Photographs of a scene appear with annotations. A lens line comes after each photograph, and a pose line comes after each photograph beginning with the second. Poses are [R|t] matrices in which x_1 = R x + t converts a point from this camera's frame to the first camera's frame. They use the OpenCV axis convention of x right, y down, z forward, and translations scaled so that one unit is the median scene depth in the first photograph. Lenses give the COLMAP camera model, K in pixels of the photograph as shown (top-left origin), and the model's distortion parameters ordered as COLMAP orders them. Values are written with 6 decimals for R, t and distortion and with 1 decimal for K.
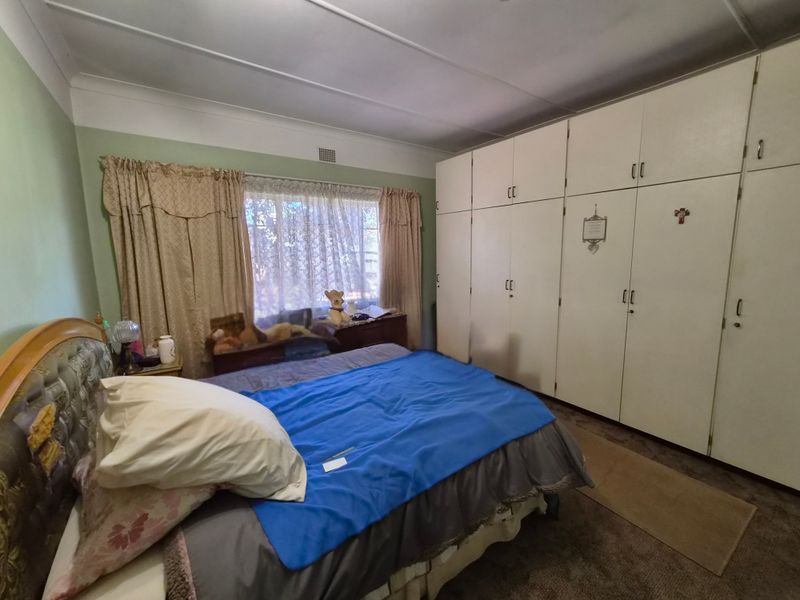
lens RADIAL K [[327.0, 0, 398.5], [0, 327.0, 301.9], [0, 0, 1]] dist [0.000247, 0.000326]
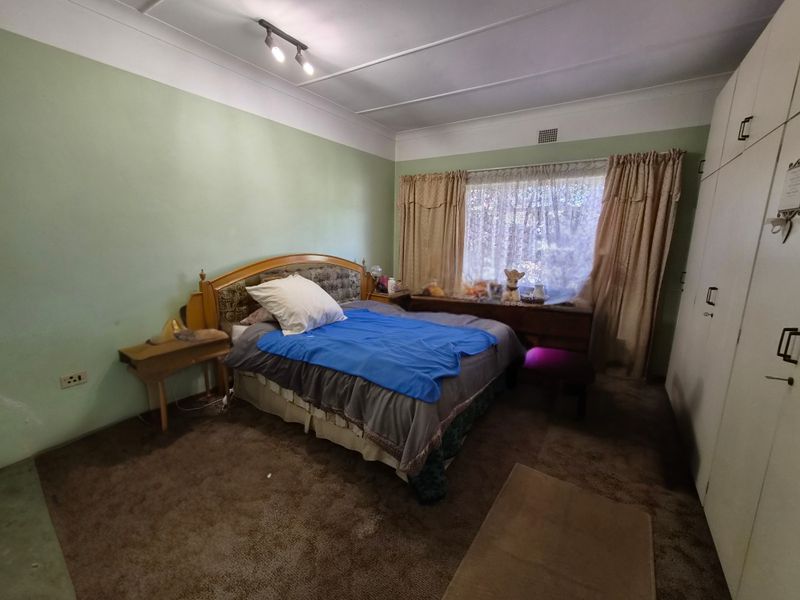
lens RADIAL K [[333.6, 0, 417.8], [0, 333.6, 302.1], [0, 0, 1]] dist [0.027986, 0.000202]
pose [[0.389329, 0.207297, -0.897469, 0.713953], [-0.172269, 0.973541, 0.150137, -0.045451], [0.904846, 0.096154, 0.414739, 0.287647]]
